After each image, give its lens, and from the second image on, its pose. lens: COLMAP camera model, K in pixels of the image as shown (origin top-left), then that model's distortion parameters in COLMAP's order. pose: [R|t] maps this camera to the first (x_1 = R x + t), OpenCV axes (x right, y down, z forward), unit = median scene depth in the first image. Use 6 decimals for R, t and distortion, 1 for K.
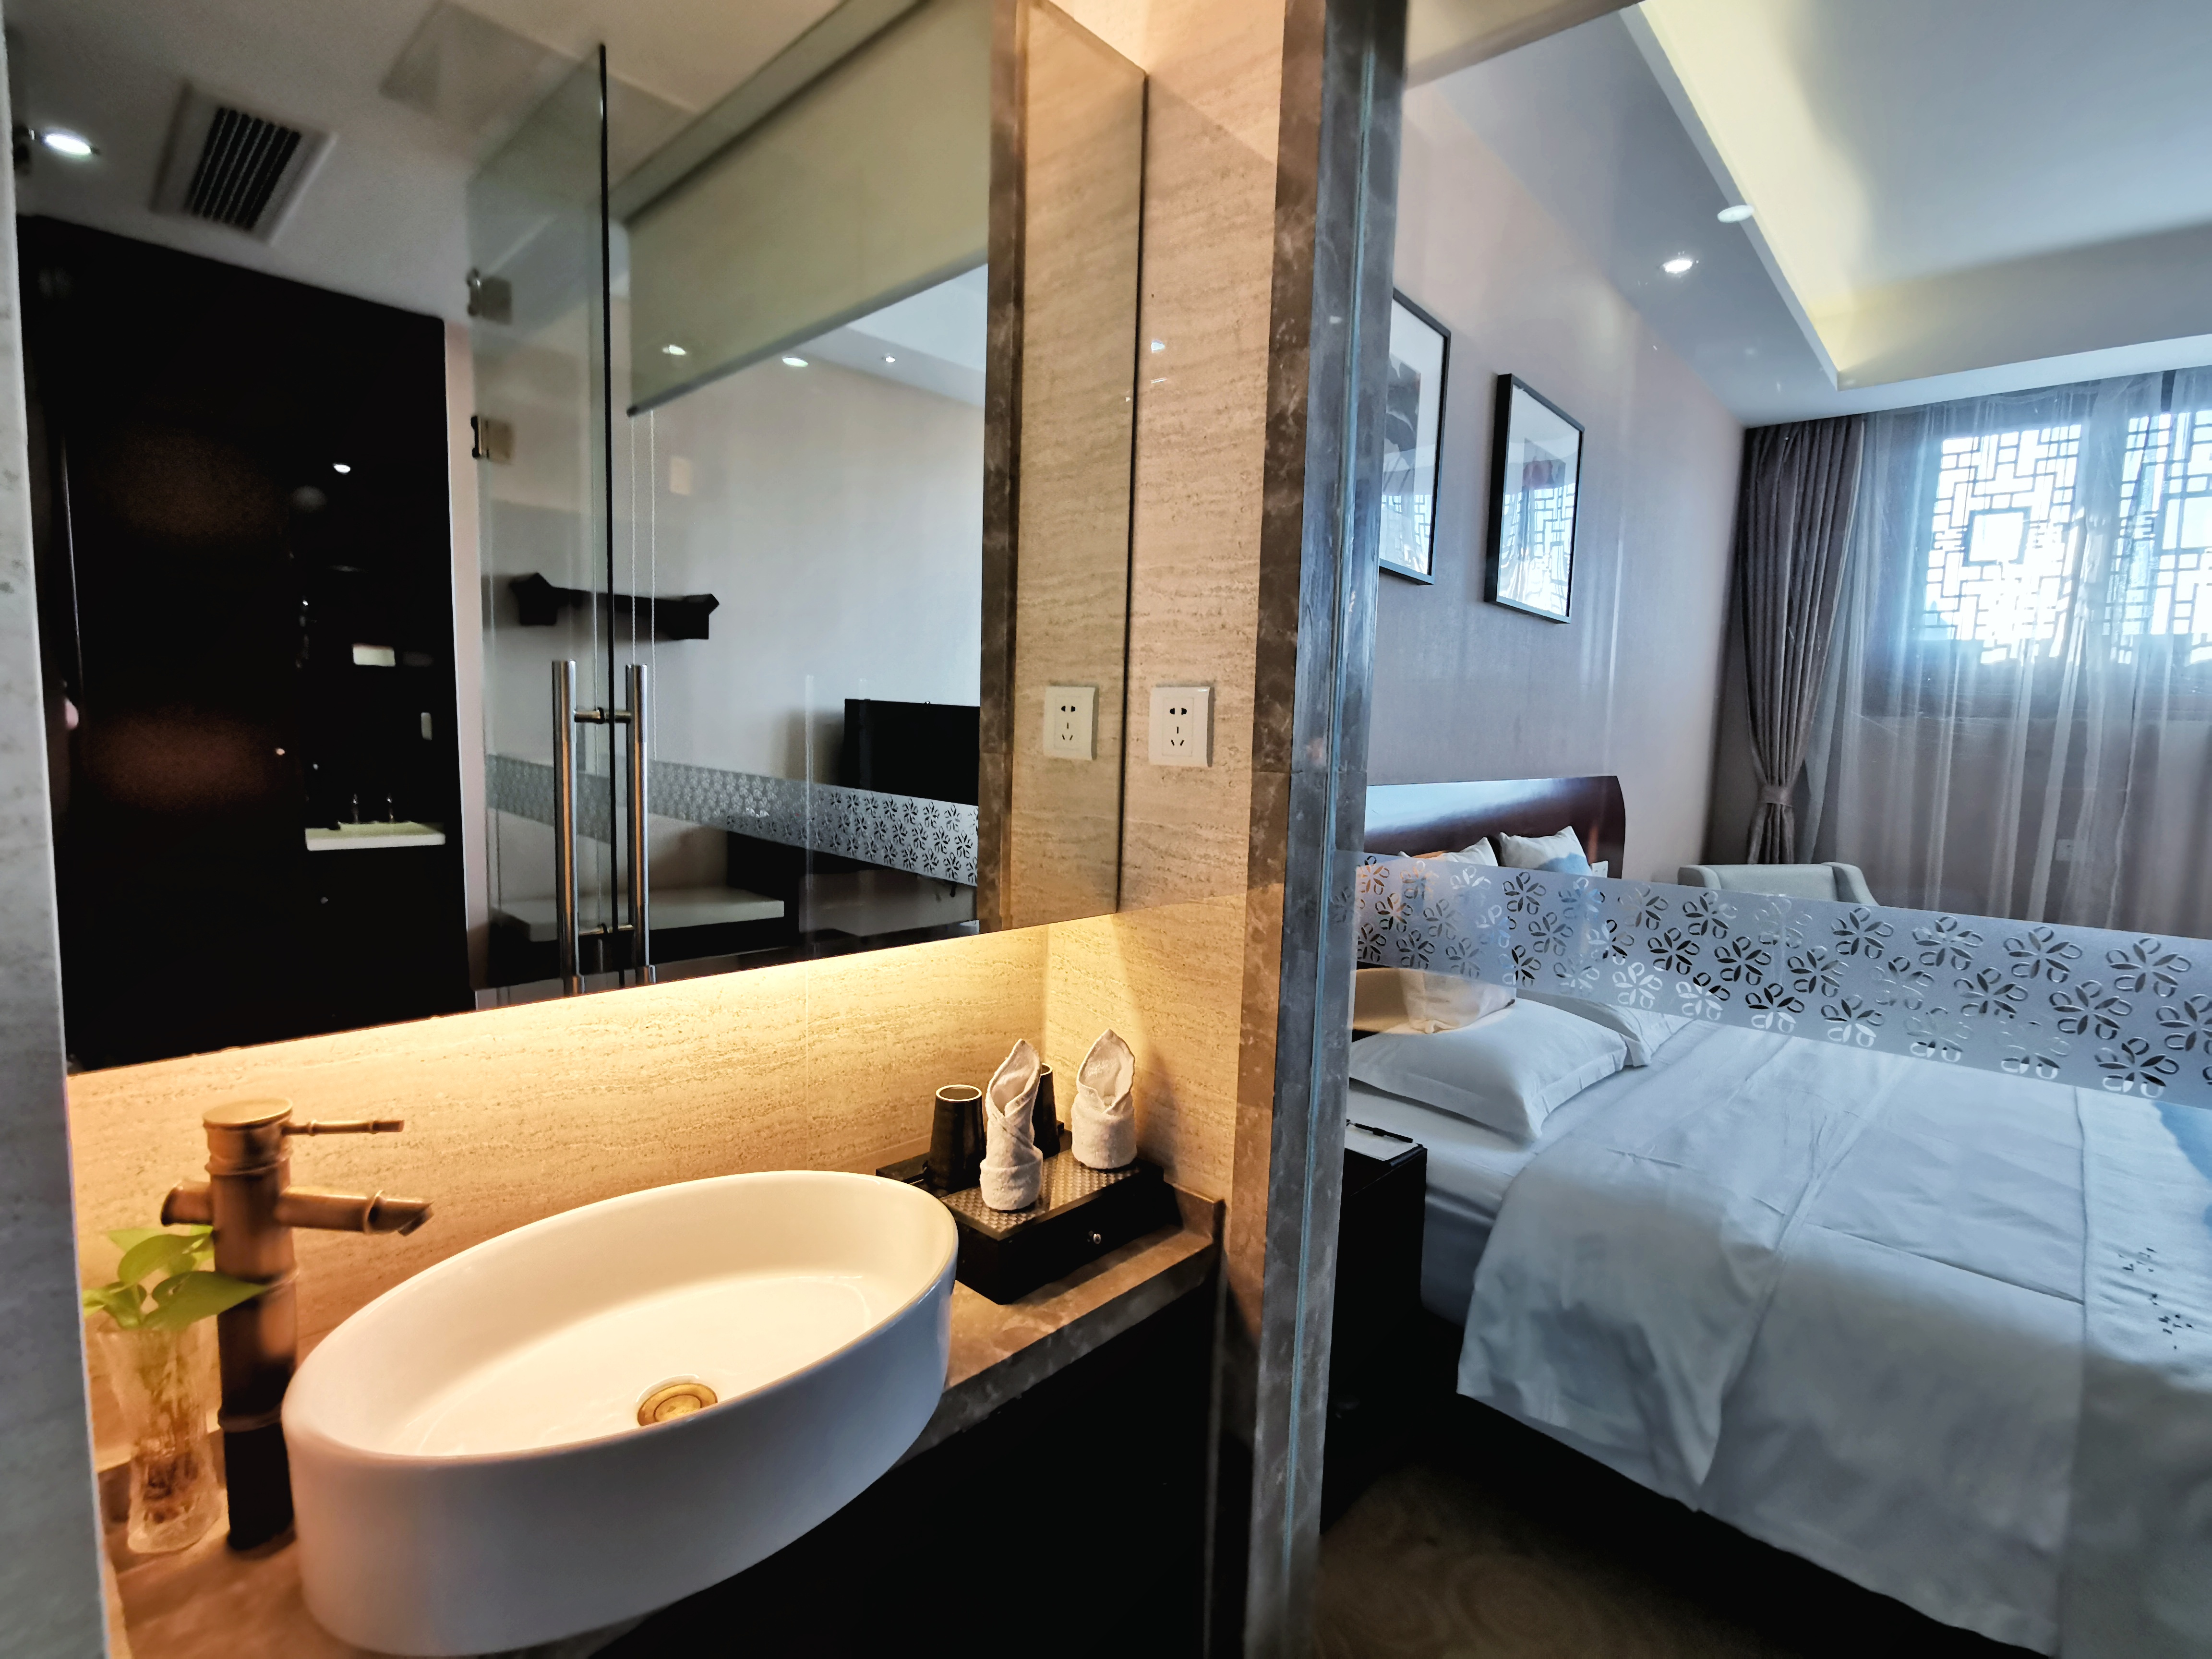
lens RADIAL K [[1080.3, 0, 1106.0], [0, 1080.3, 829.5], [0, 0, 1]] dist [-0.001801, 0.008469]
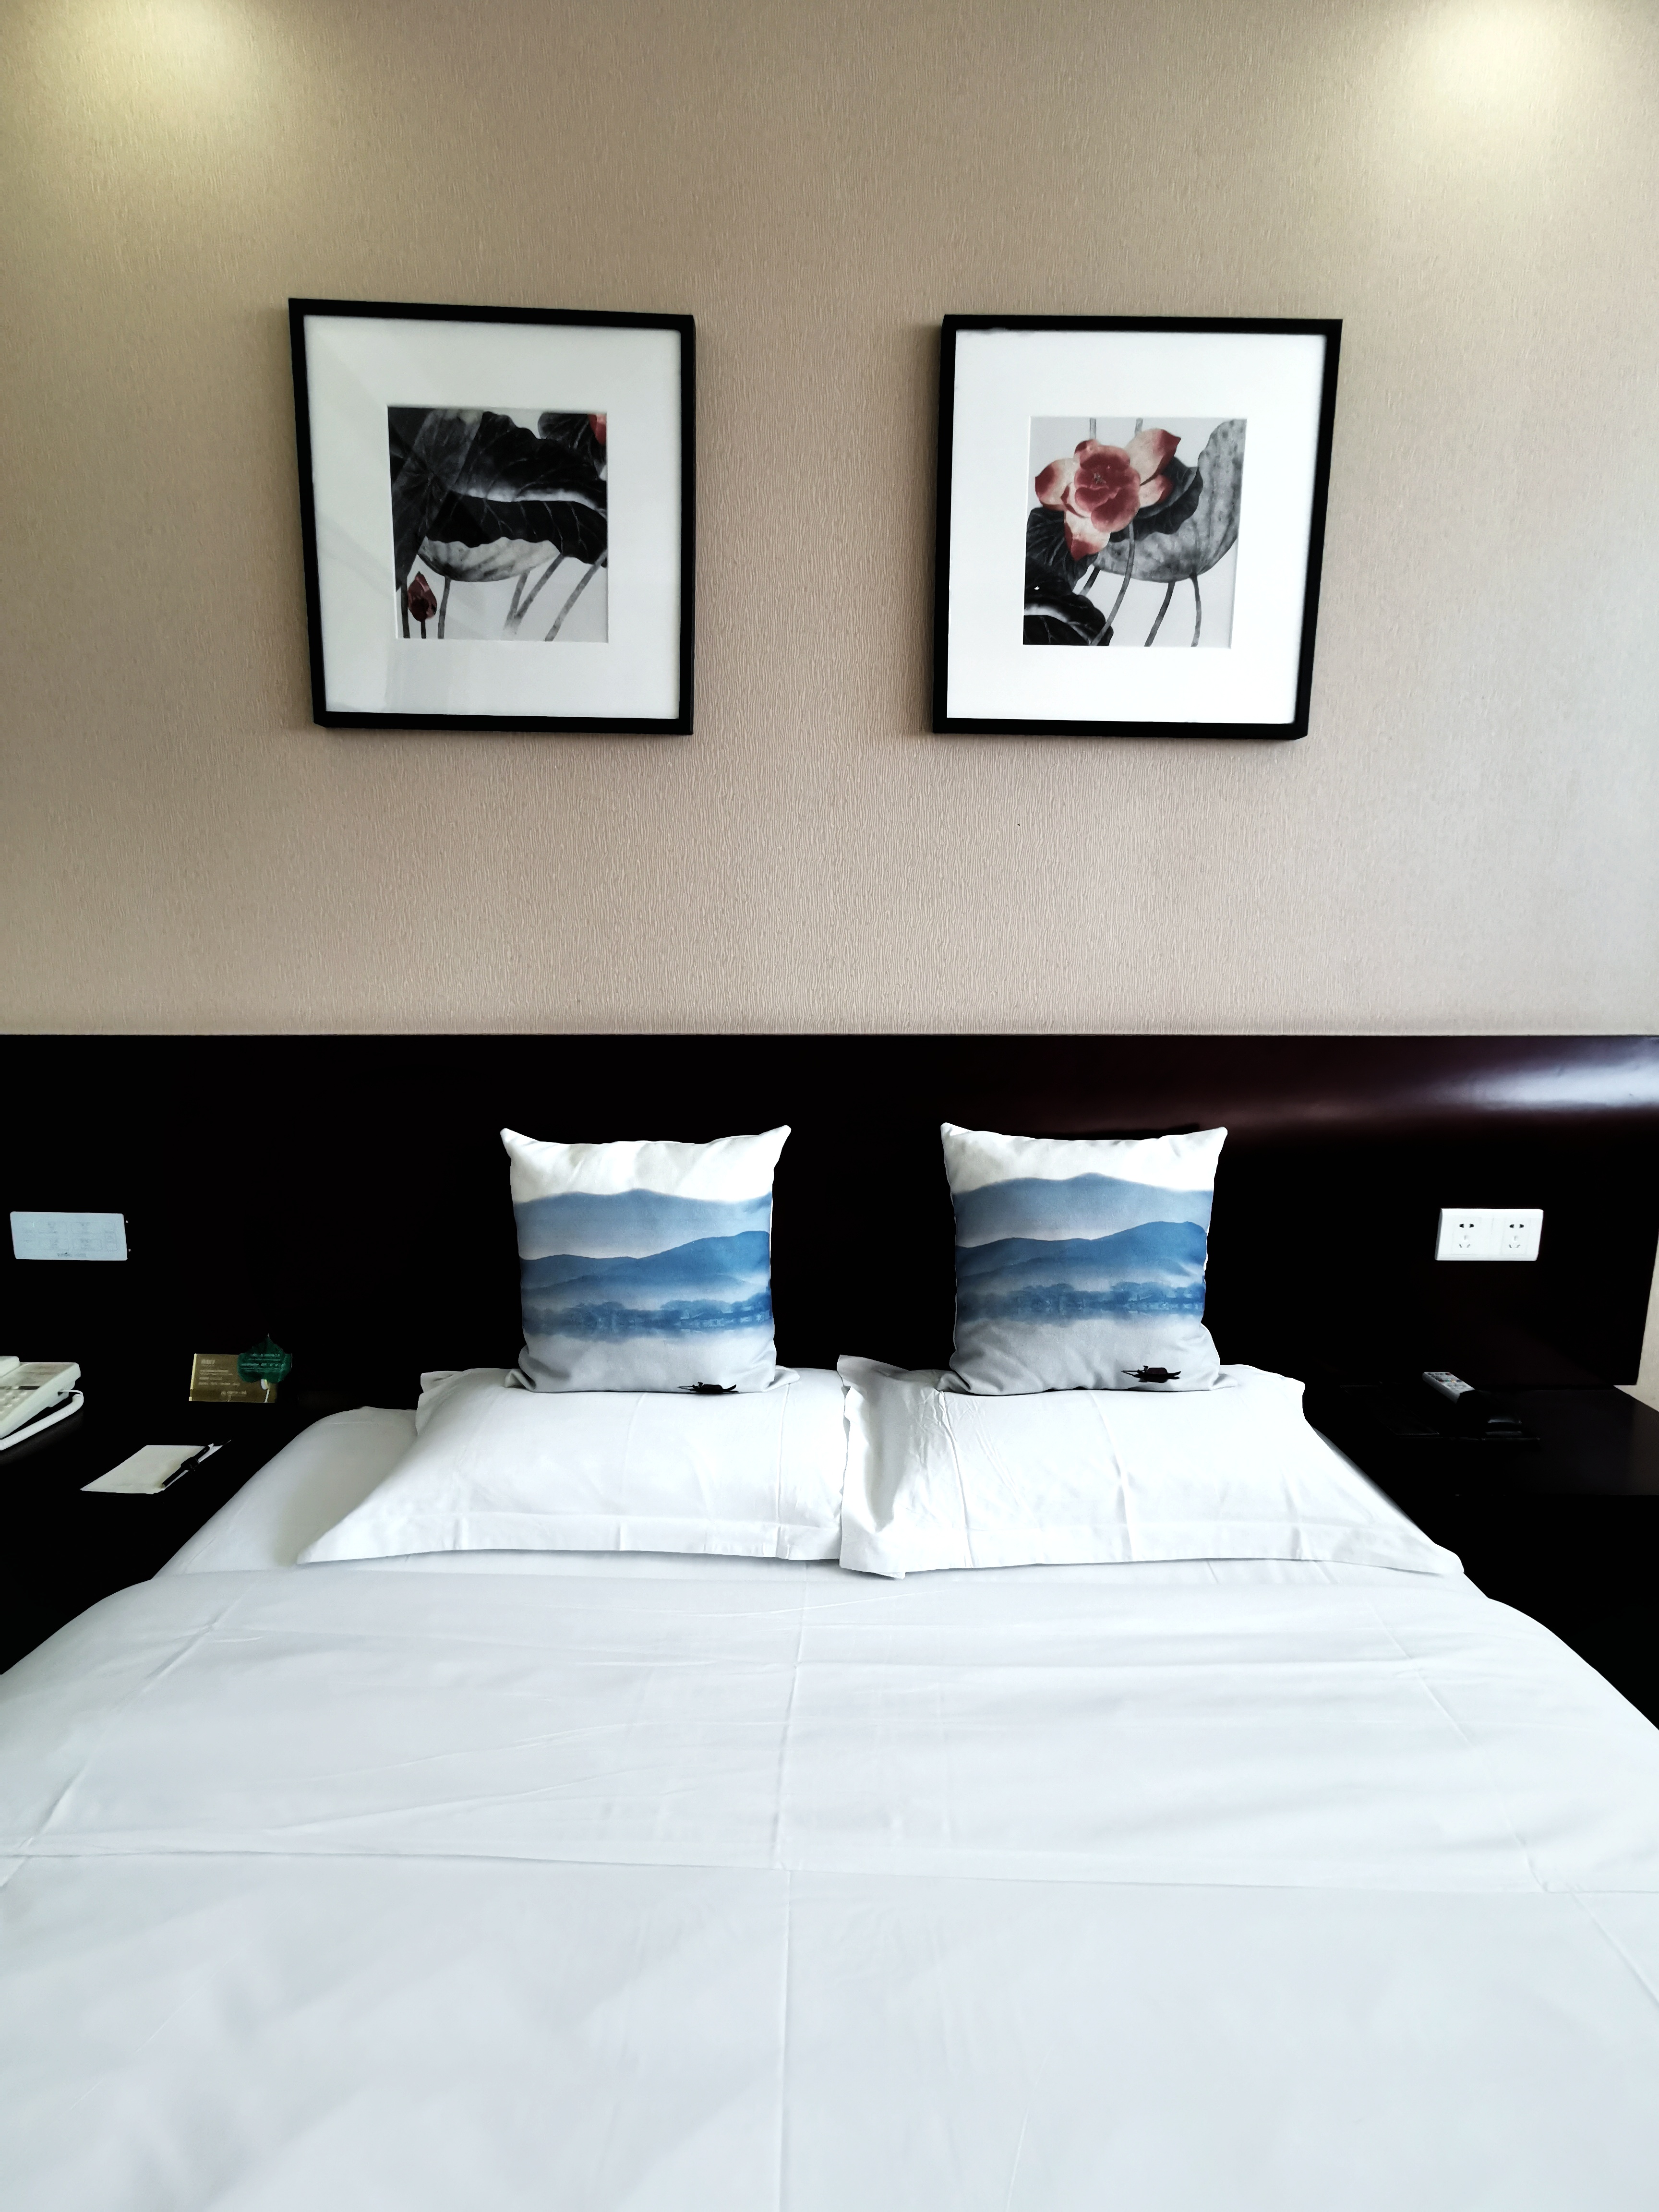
lens RADIAL K [[1124.1, 0, 897.7], [0, 1124.1, 1110.9], [0, 0, 1]] dist [-0.000814, 0.018377]
pose [[0.684494, 0.118577, -0.719311, 0.938678], [-0.070404, 0.992823, 0.096668, -0.071073], [0.725611, -0.015526, 0.687930, 0.662720]]
